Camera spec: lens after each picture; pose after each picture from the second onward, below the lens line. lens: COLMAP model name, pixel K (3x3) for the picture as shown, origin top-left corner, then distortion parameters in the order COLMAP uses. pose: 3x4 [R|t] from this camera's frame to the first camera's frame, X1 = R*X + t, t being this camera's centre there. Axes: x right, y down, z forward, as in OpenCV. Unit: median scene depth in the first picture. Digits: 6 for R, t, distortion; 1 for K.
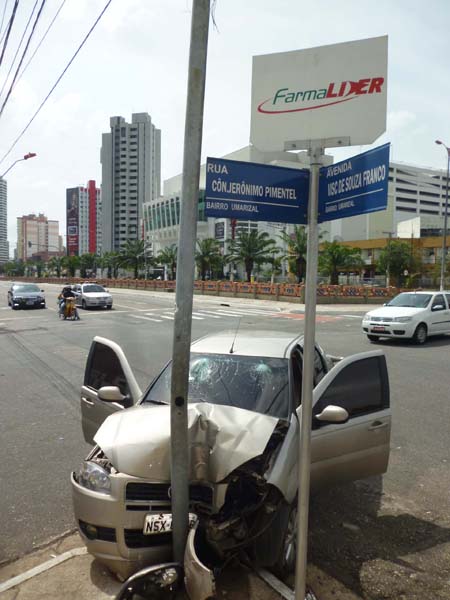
lens RADIAL K [[502.8, 0, 225.0], [0, 502.8, 300.0], [0, 0, 1]] dist [-0.022211, -0.004517]
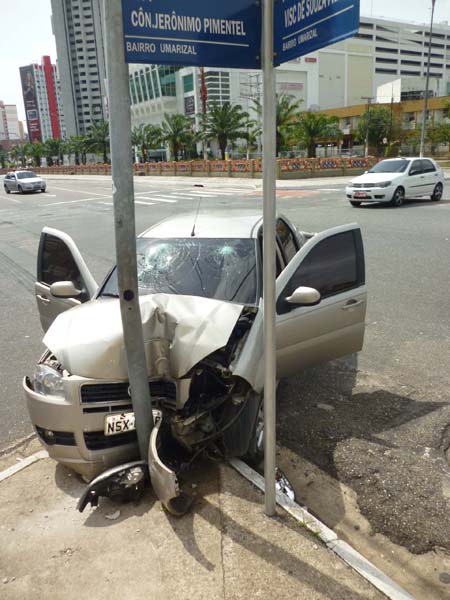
lens RADIAL K [[502.8, 0, 225.0], [0, 502.8, 300.0], [0, 0, 1]] dist [-0.022211, -0.004517]
pose [[0.997272, -0.066664, 0.031687, 0.035919], [0.057490, 0.970779, 0.232986, 0.009723], [-0.046293, -0.230529, 0.971964, 0.094153]]
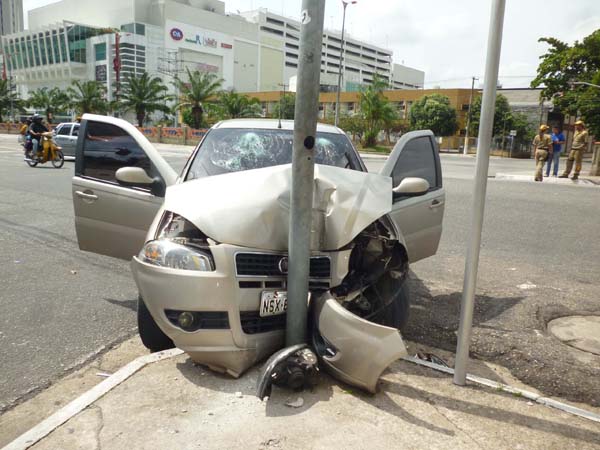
lens RADIAL K [[502.8, 0, 300.0], [0, 502.8, 225.0], [0, 0, 1]] dist [-0.022211, -0.004517]
pose [[0.932502, -0.036199, 0.359347, -0.277252], [-0.012945, 0.990975, 0.133419, 0.159849], [-0.360933, -0.129065, 0.923618, 0.194116]]
